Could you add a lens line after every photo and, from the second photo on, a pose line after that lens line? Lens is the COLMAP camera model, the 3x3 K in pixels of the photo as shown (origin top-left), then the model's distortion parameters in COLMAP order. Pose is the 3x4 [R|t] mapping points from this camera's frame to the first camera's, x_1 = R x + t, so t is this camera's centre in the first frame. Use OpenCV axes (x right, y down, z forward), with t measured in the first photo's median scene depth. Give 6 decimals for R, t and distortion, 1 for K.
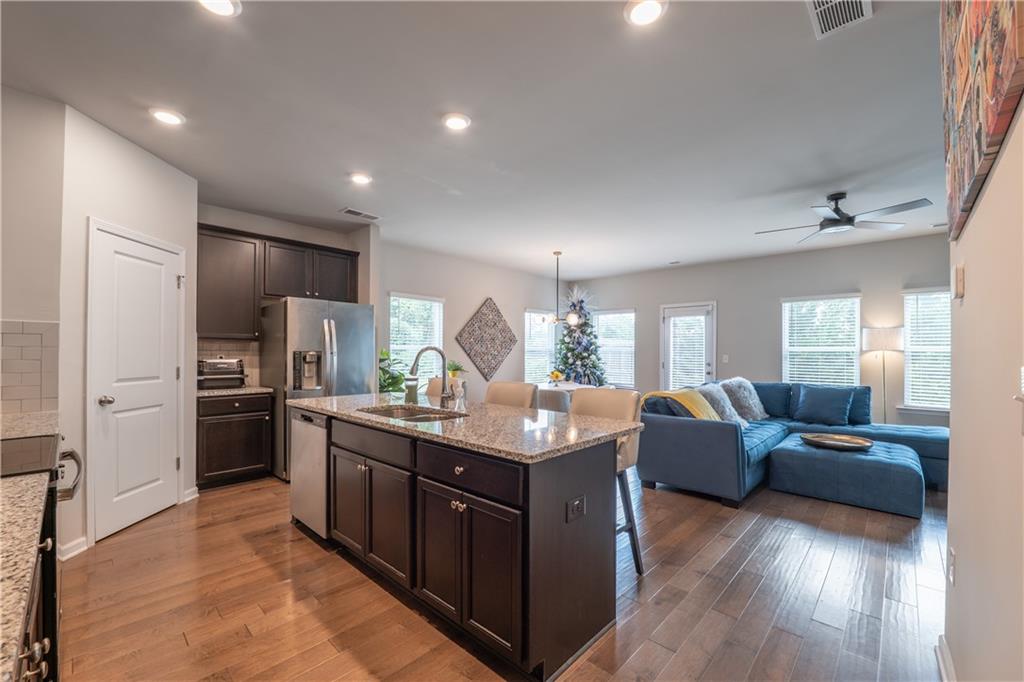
lens RADIAL K [[420.0, 0, 510.8], [0, 420.0, 349.7], [0, 0, 1]] dist [0.000608, 0.000011]
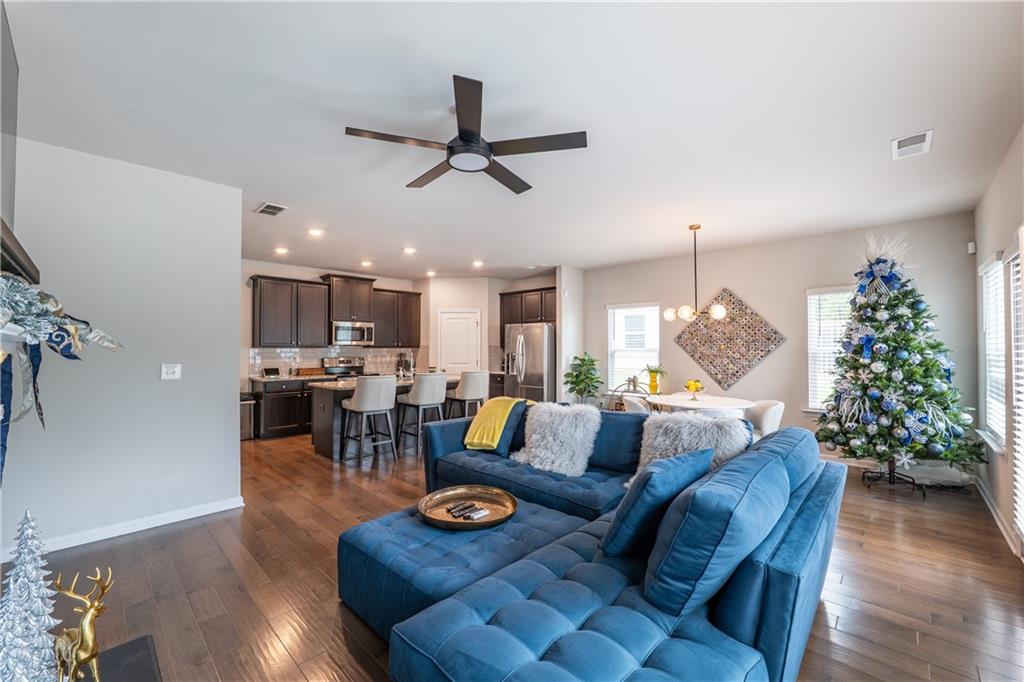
lens RADIAL K [[420.0, 0, 510.8], [0, 420.0, 349.7], [0, 0, 1]] dist [0.000608, 0.000011]
pose [[-0.007012, -0.005312, -0.999961, 1.200704], [0.008865, 0.999946, -0.005374, -0.001133], [0.999936, -0.008903, -0.006964, 0.904791]]
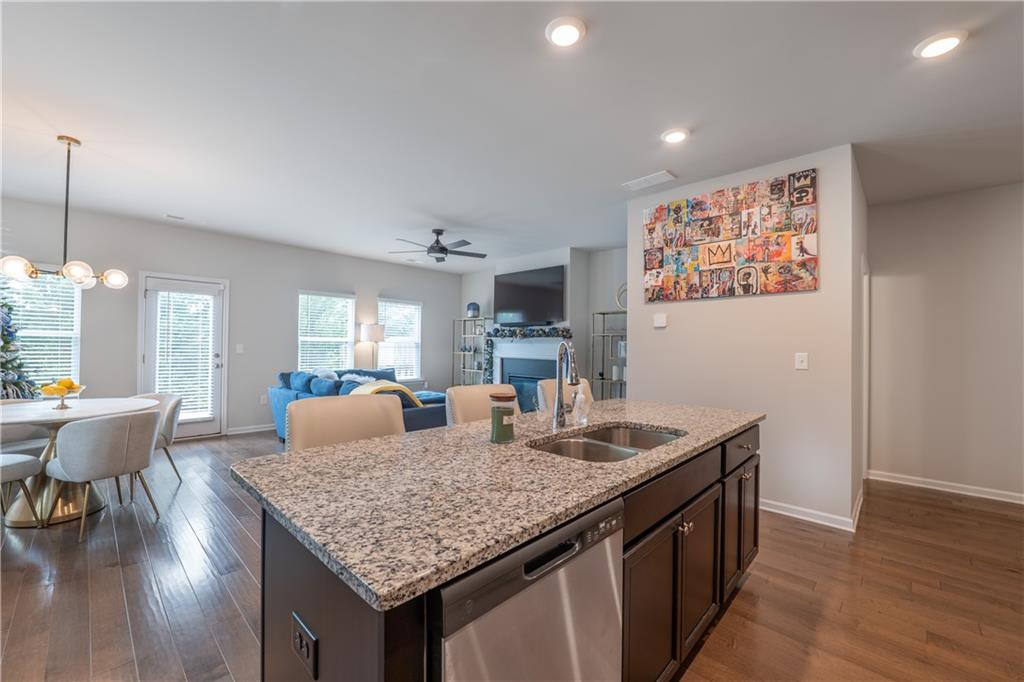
lens RADIAL K [[410.6, 0, 508.1], [0, 410.6, 339.8], [0, 0, 1]] dist [-0.011221, 0.000016]
pose [[0.008427, 0.009989, 0.999915, -0.491973], [-0.021221, 0.999727, -0.009808, -0.000235], [-0.999739, -0.021137, 0.008637, 0.645546]]
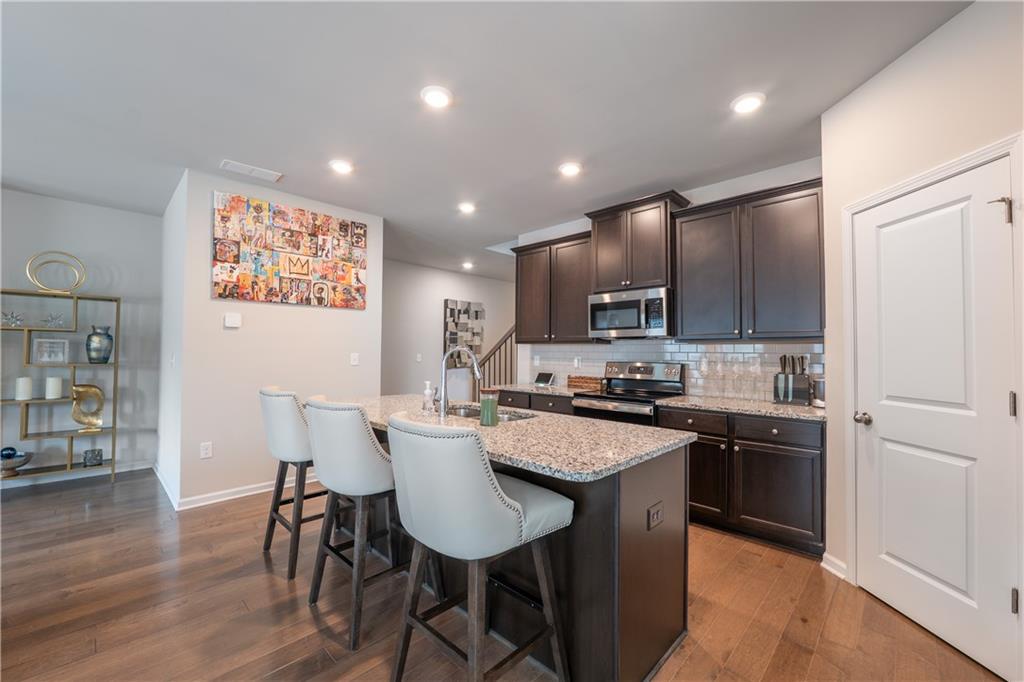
lens RADIAL K [[410.6, 0, 508.1], [0, 410.6, 339.8], [0, 0, 1]] dist [-0.011221, 0.000016]
pose [[-0.999771, -0.011794, 0.017848, -0.179265], [-0.012473, 0.999184, -0.038404, 0.005173], [-0.017380, -0.038618, -0.999103, 1.099695]]
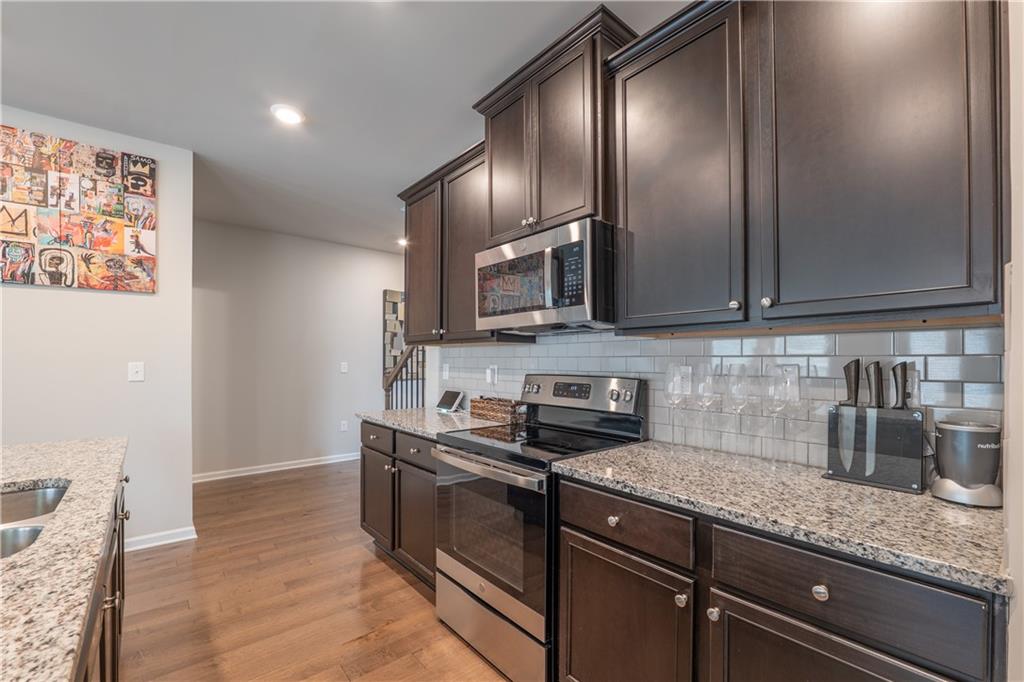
lens RADIAL K [[426.7, 0, 517.0], [0, 426.7, 356.6], [0, 0, 1]] dist [-0.007540, -0.000122]
pose [[-0.994521, -0.003622, 0.104478, -0.428484], [-0.005138, 0.999885, -0.014246, 0.001859], [-0.104414, -0.014705, -0.994425, 0.721999]]
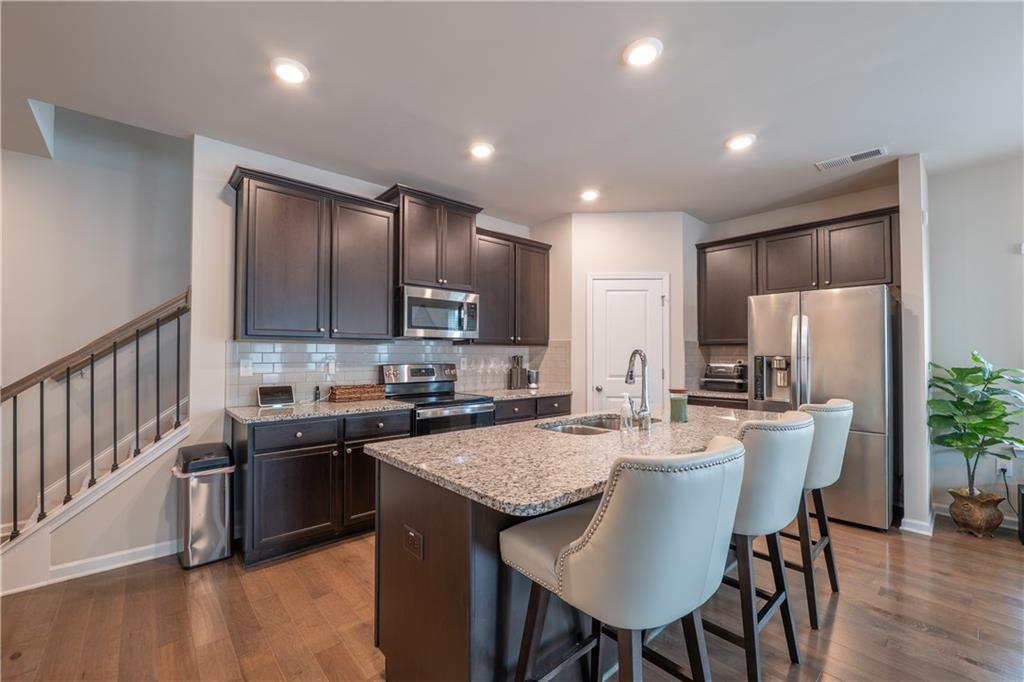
lens RADIAL K [[422.7, 0, 505.3], [0, 422.7, 356.7], [0, 0, 1]] dist [-0.001749, -0.010670]
pose [[-0.093781, -0.001864, -0.995591, 0.378787], [0.005477, 0.999982, -0.002388, 0.004025], [0.995578, -0.005676, -0.093769, 0.486436]]
